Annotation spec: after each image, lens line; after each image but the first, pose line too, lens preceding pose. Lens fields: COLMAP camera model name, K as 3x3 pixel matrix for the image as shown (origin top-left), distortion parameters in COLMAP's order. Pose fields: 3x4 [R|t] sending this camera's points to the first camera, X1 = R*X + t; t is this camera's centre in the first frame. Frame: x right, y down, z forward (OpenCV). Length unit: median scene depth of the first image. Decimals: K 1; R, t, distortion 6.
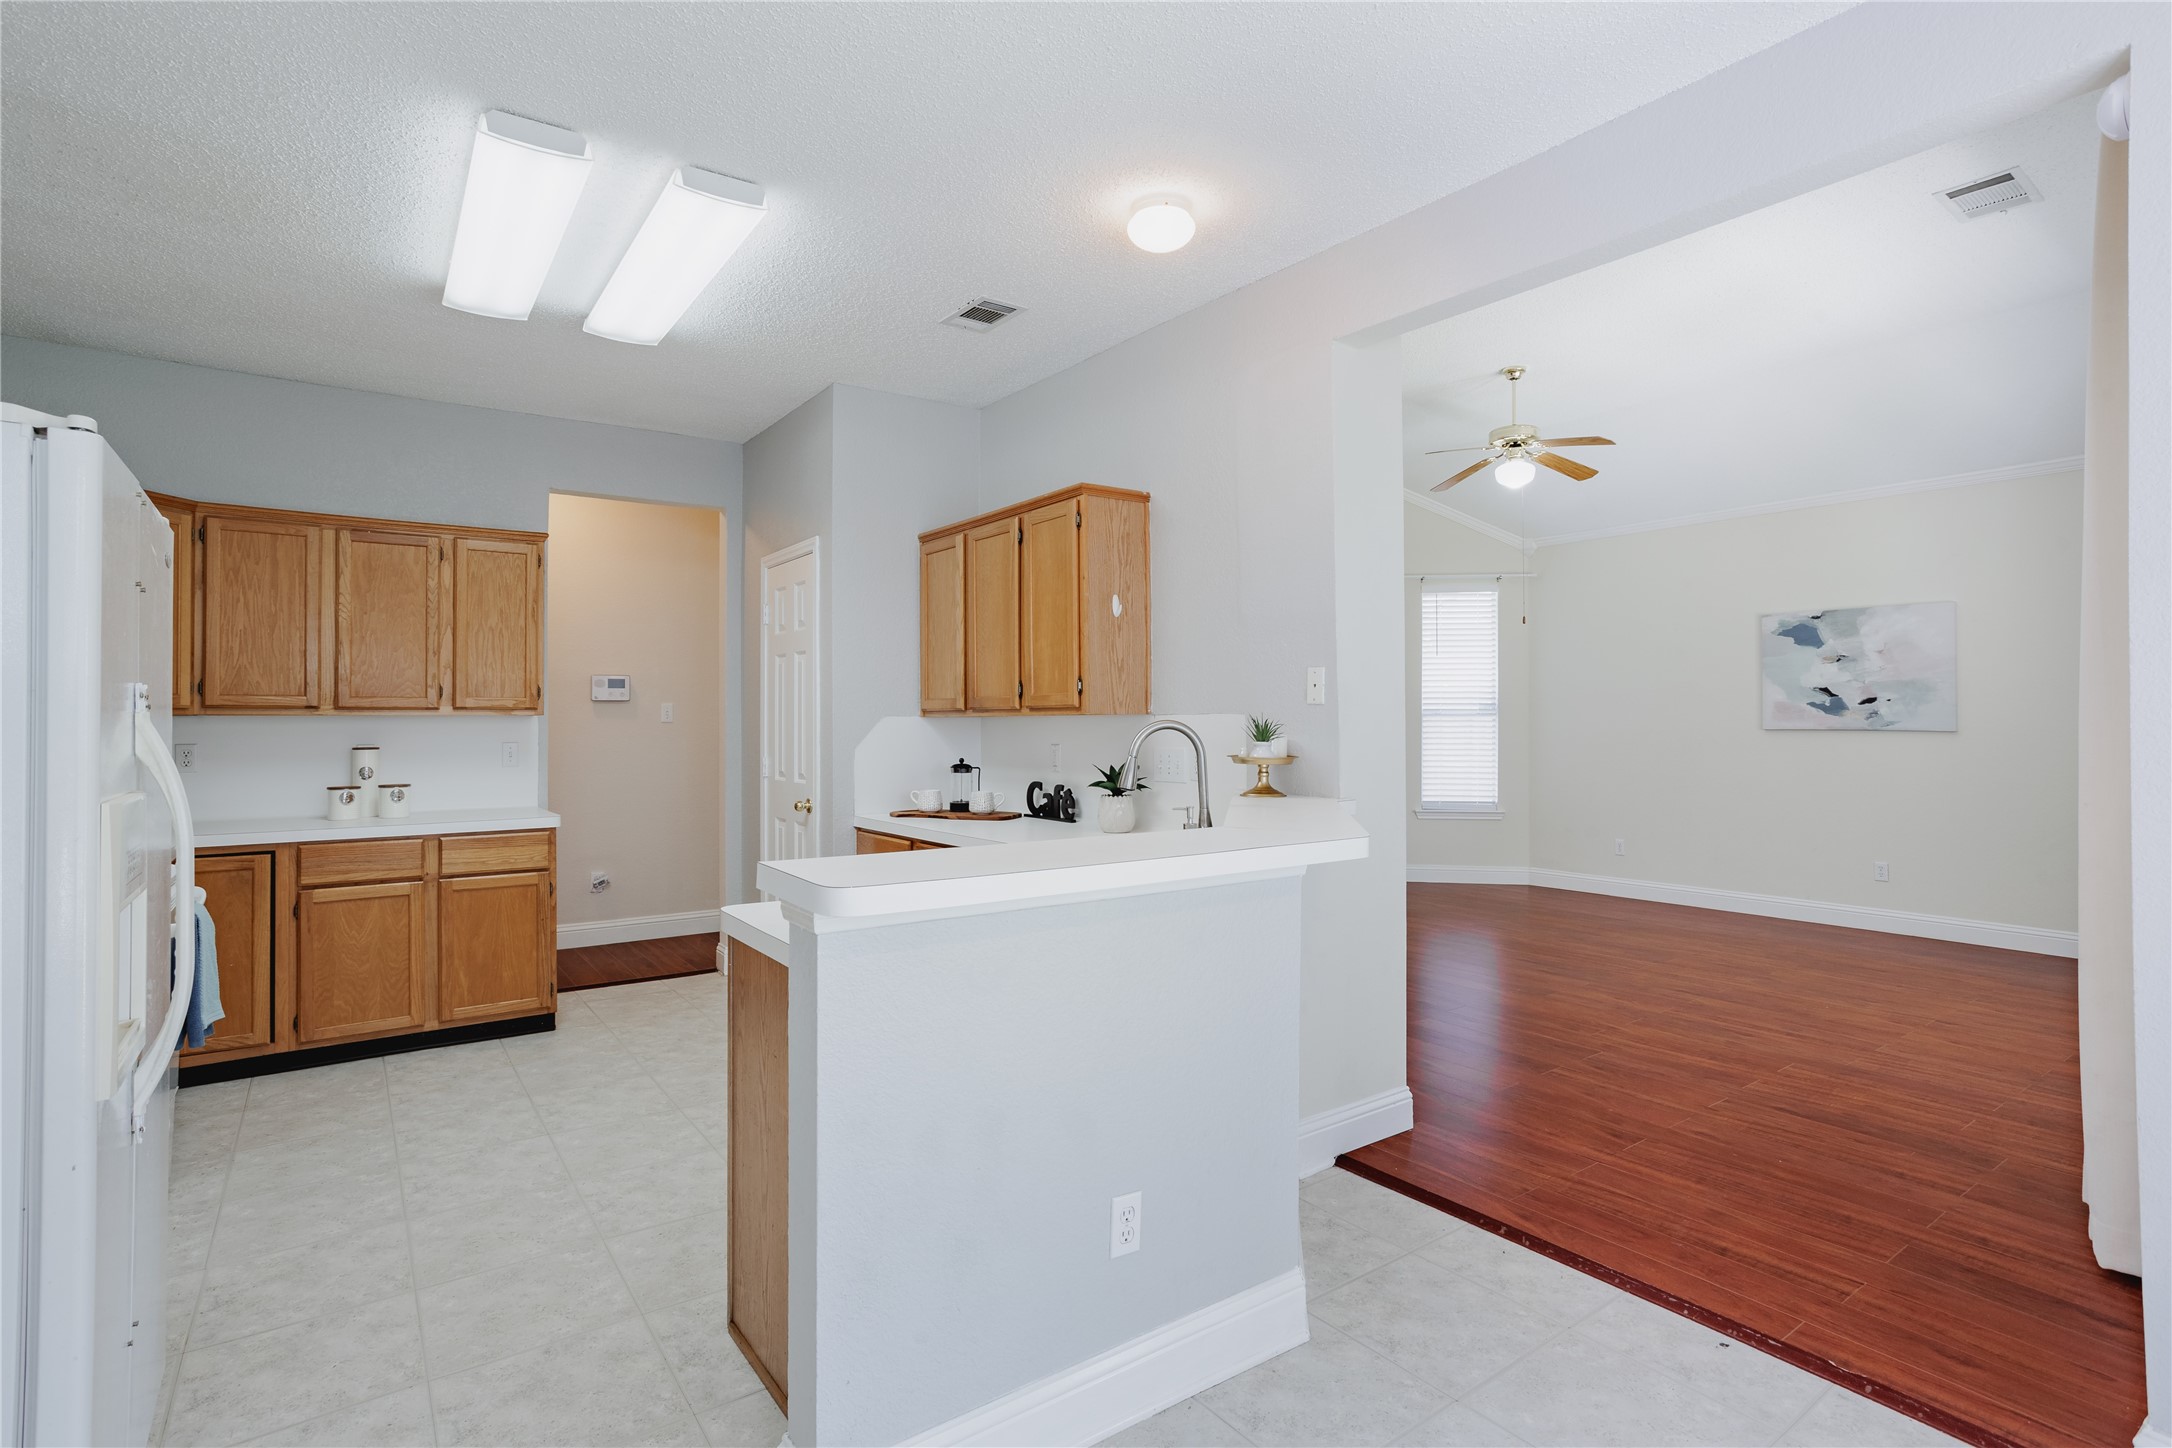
lens RADIAL K [[1055.7, 0, 1062.1], [0, 1055.7, 713.5], [0, 0, 1]] dist [-0.056068, 0.033754]
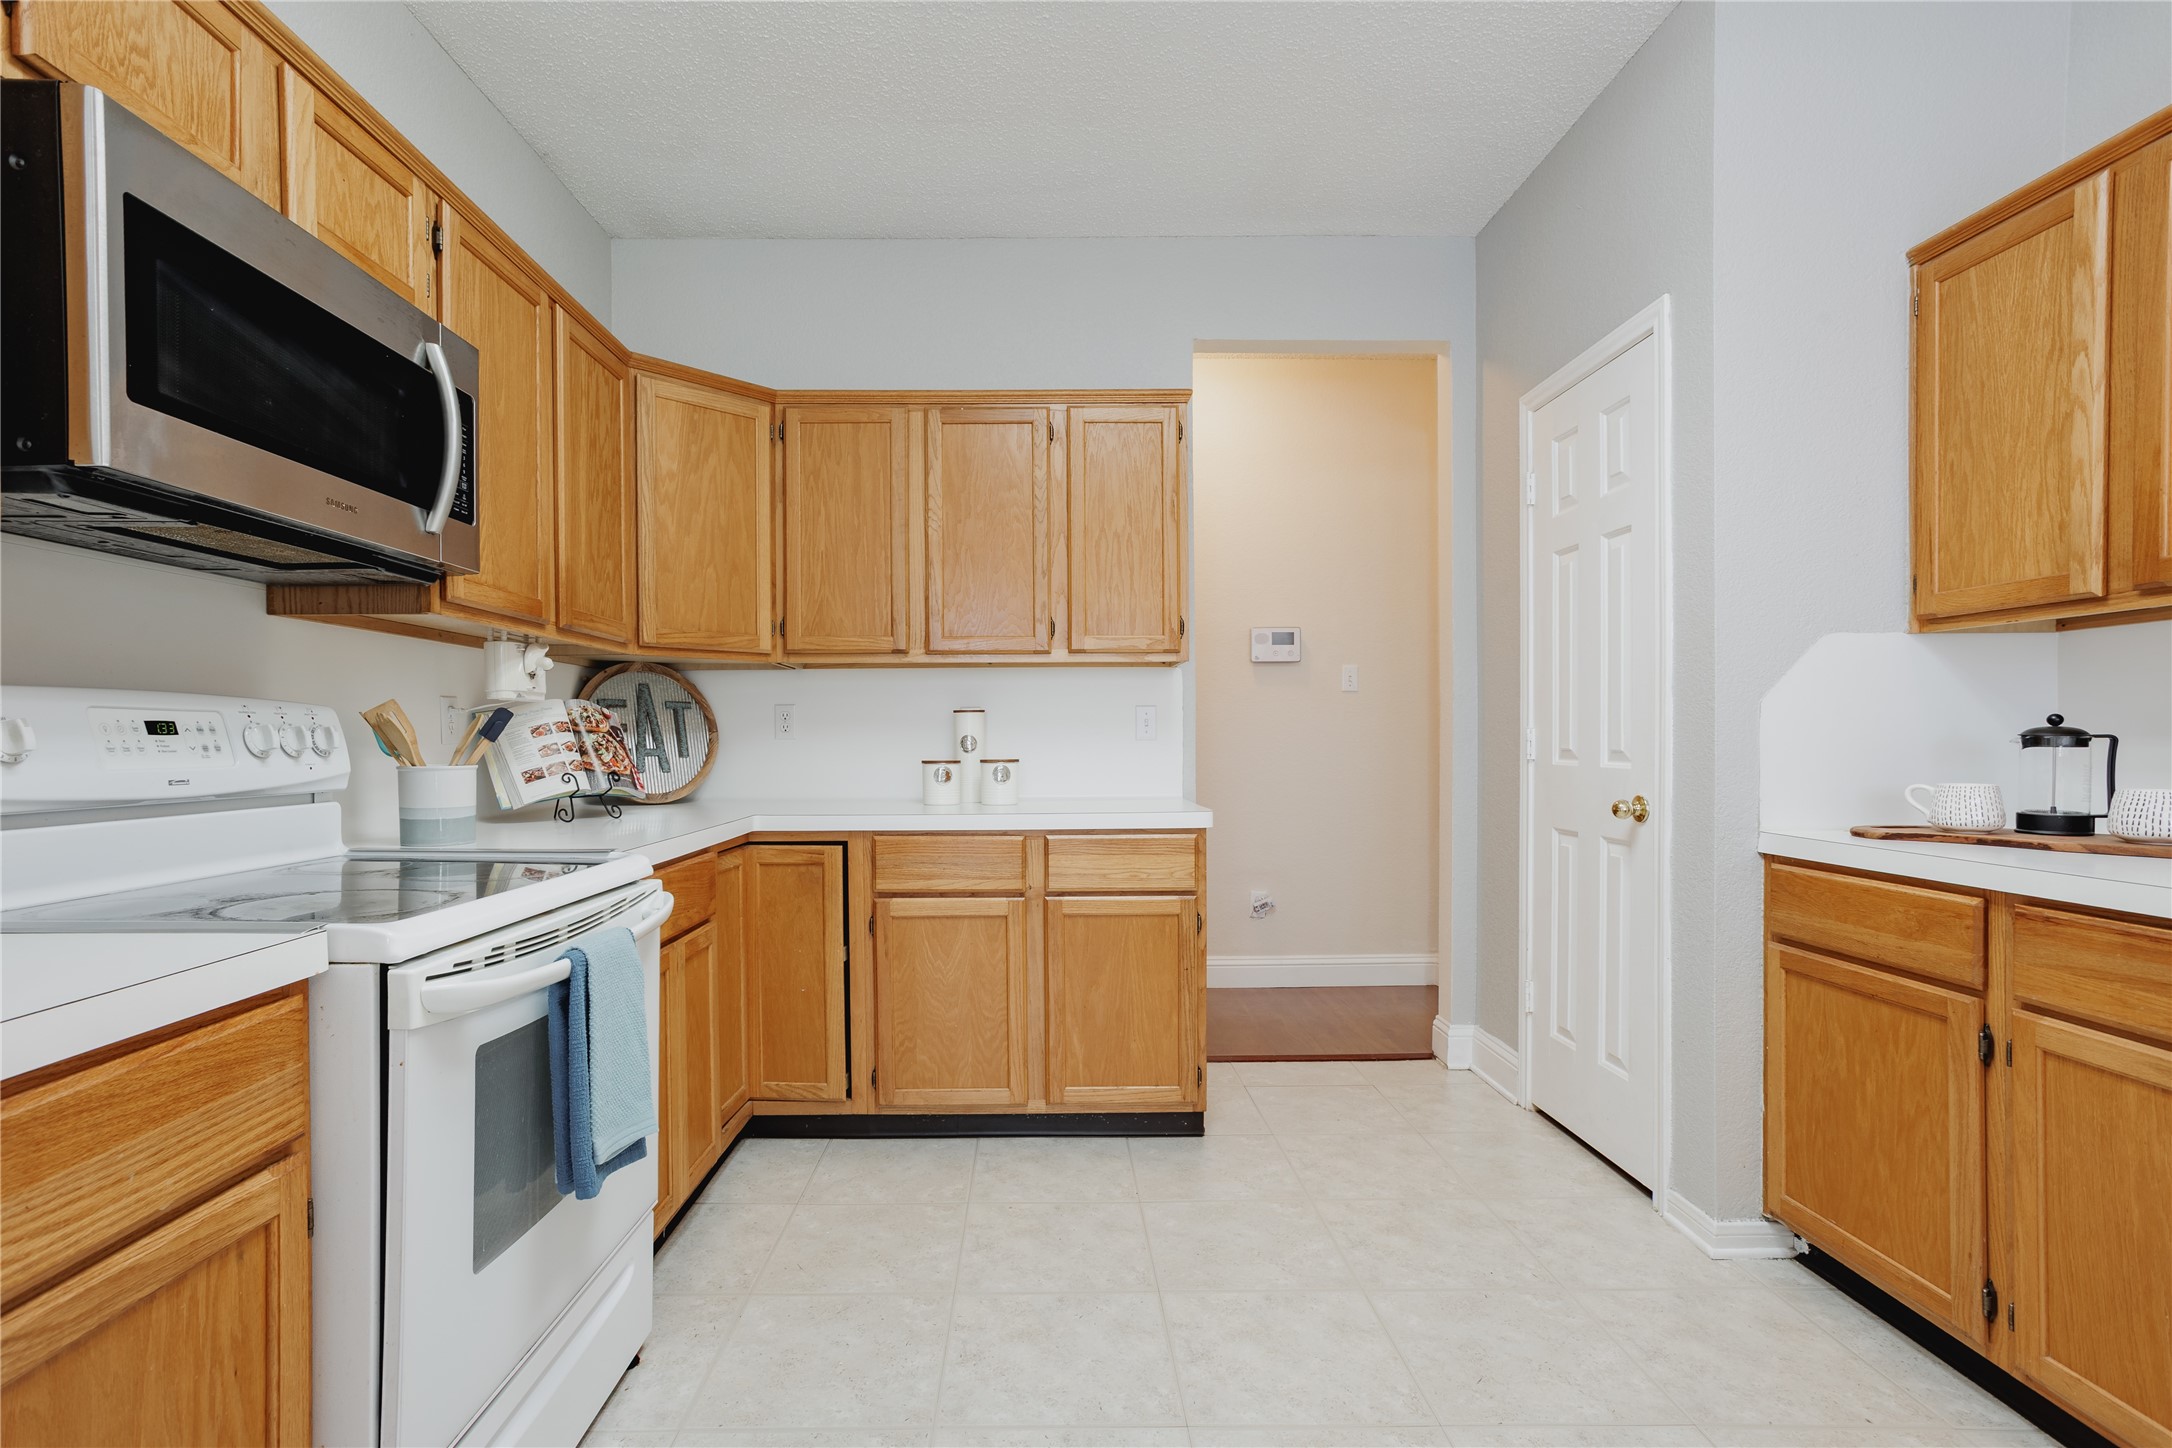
lens RADIAL K [[1038.3, 0, 1008.9], [0, 1038.3, 747.3], [0, 0, 1]] dist [-0.036918, 0.022643]
pose [[0.800955, 0.003270, -0.598715, -0.208778], [0.009284, 0.999797, 0.017880, 0.048818], [0.598652, -0.019879, 0.800762, 0.434907]]
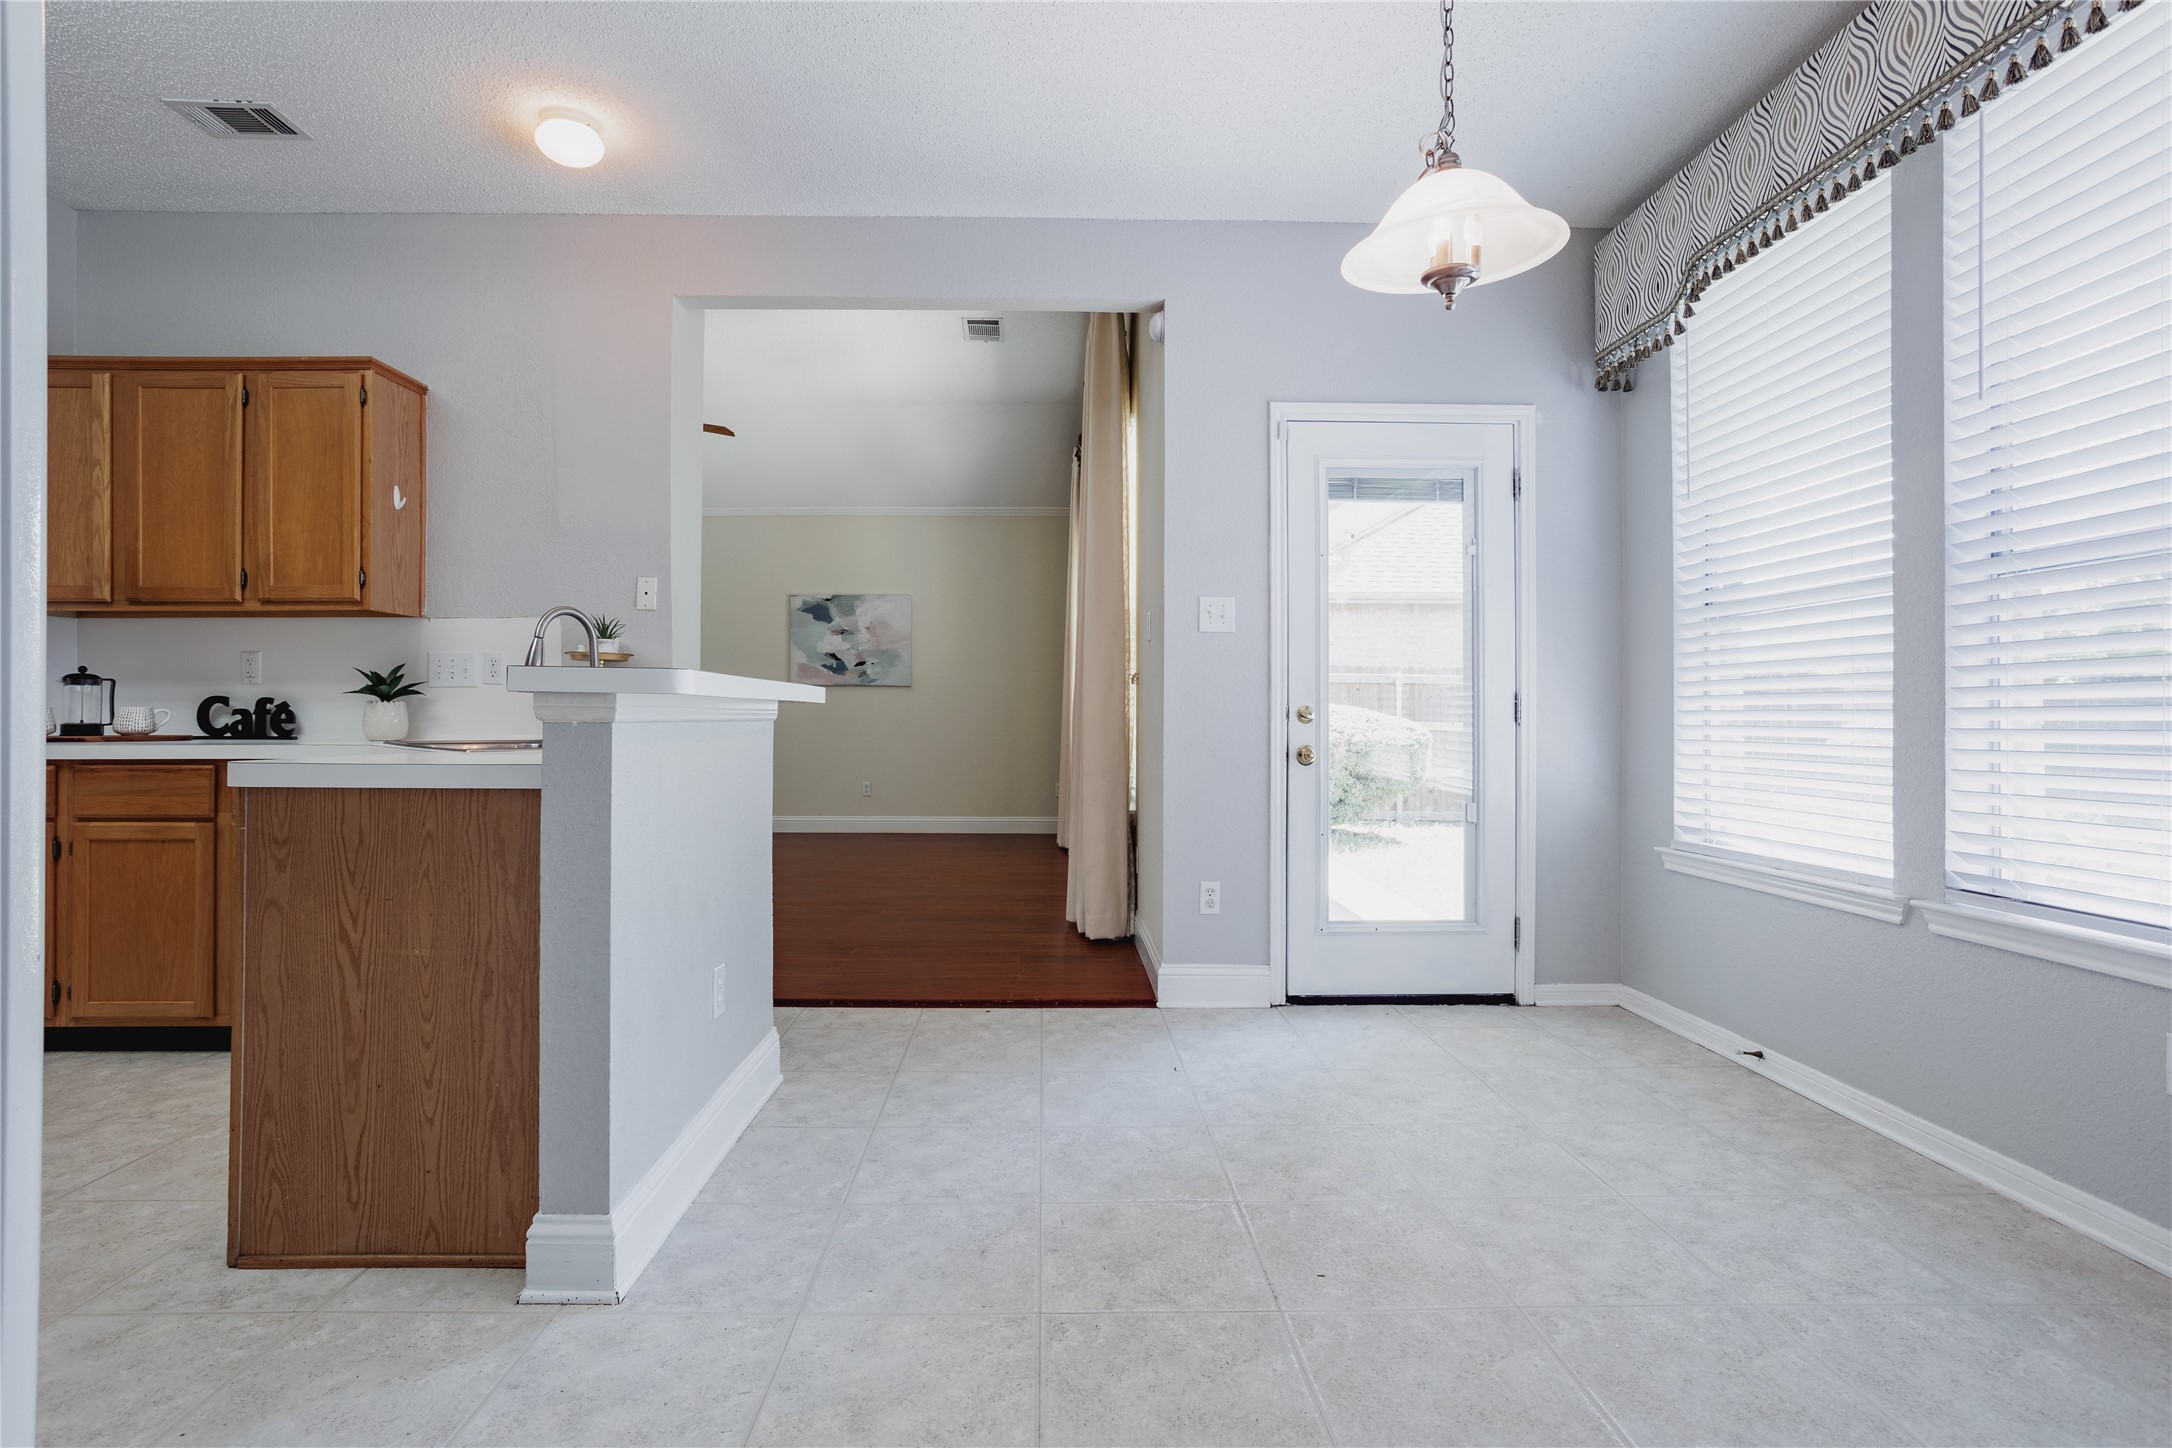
lens RADIAL K [[1055.7, 0, 1062.1], [0, 1055.7, 713.5], [0, 0, 1]] dist [-0.056068, 0.033754]
pose [[0.569367, 0.002701, 0.822079, -0.337397], [-0.010042, 0.999943, 0.003670, 0.073851], [-0.822022, -0.010345, 0.569362, -0.011580]]
